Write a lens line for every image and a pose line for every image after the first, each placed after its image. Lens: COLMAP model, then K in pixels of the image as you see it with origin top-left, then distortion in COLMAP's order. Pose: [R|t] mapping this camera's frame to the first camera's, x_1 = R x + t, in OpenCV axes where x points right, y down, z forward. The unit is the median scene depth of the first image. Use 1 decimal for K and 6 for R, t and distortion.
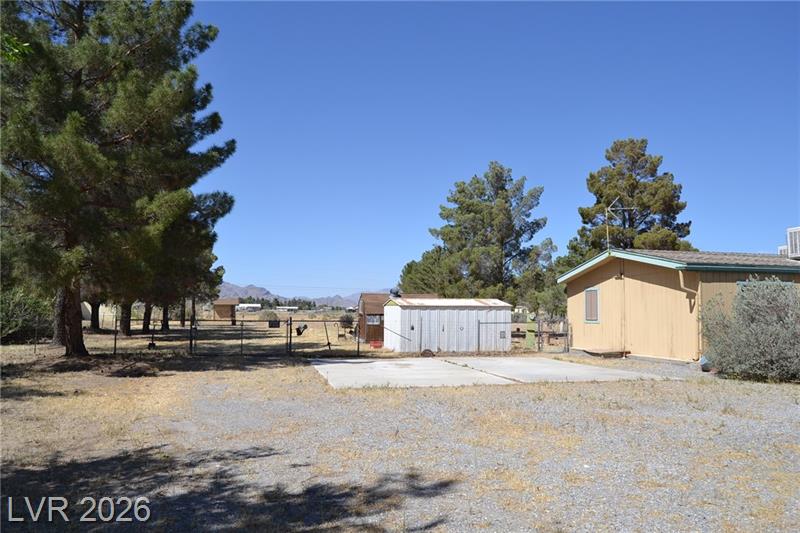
lens RADIAL K [[625.6, 0, 395.3], [0, 625.6, 265.8], [0, 0, 1]] dist [-0.075741, 0.030038]
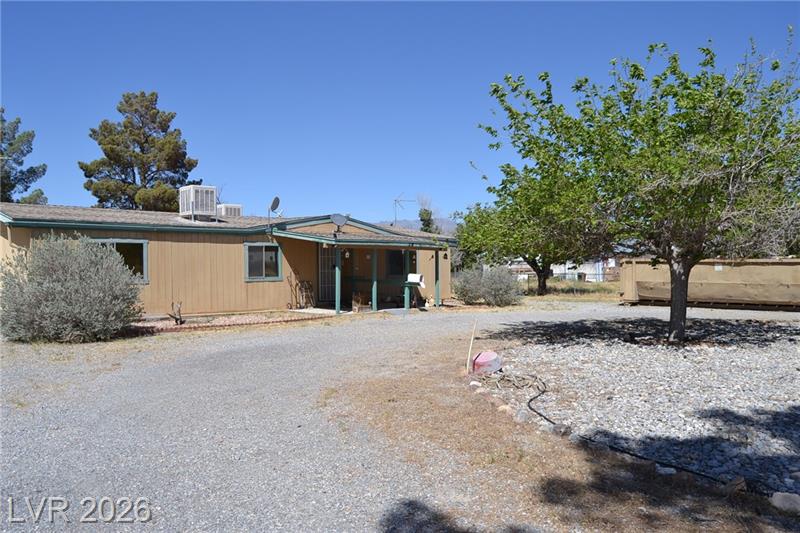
lens RADIAL K [[625.6, 0, 396.0], [0, 625.6, 258.8], [0, 0, 1]] dist [-0.075741, 0.030038]
pose [[0.841153, -0.002207, 0.540793, 0.343818], [-0.029711, 0.998293, 0.050286, -0.004844], [-0.539981, -0.058365, 0.839651, -0.072522]]
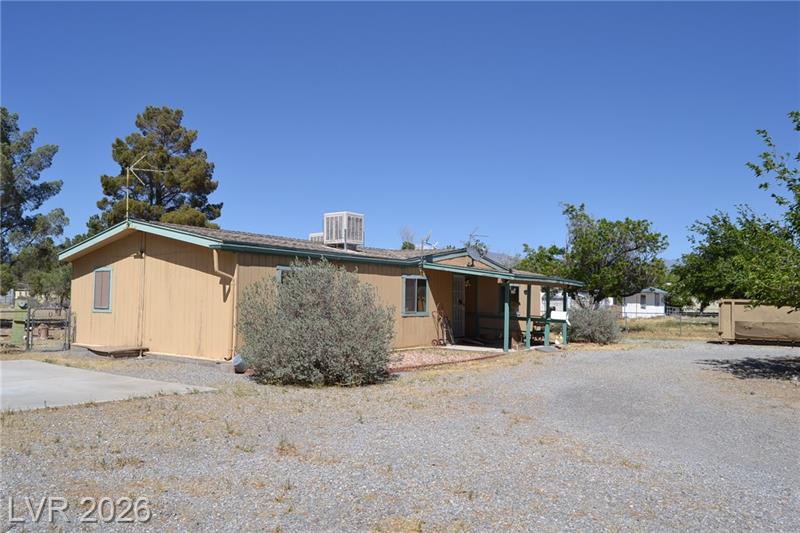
lens RADIAL K [[625.6, 0, 379.4], [0, 625.6, 266.6], [0, 0, 1]] dist [-0.075741, 0.030038]
pose [[0.757257, 0.042541, 0.651730, 0.069880], [-0.059296, 0.998233, 0.003739, 0.010641], [-0.650420, -0.041476, 0.758441, 0.177303]]
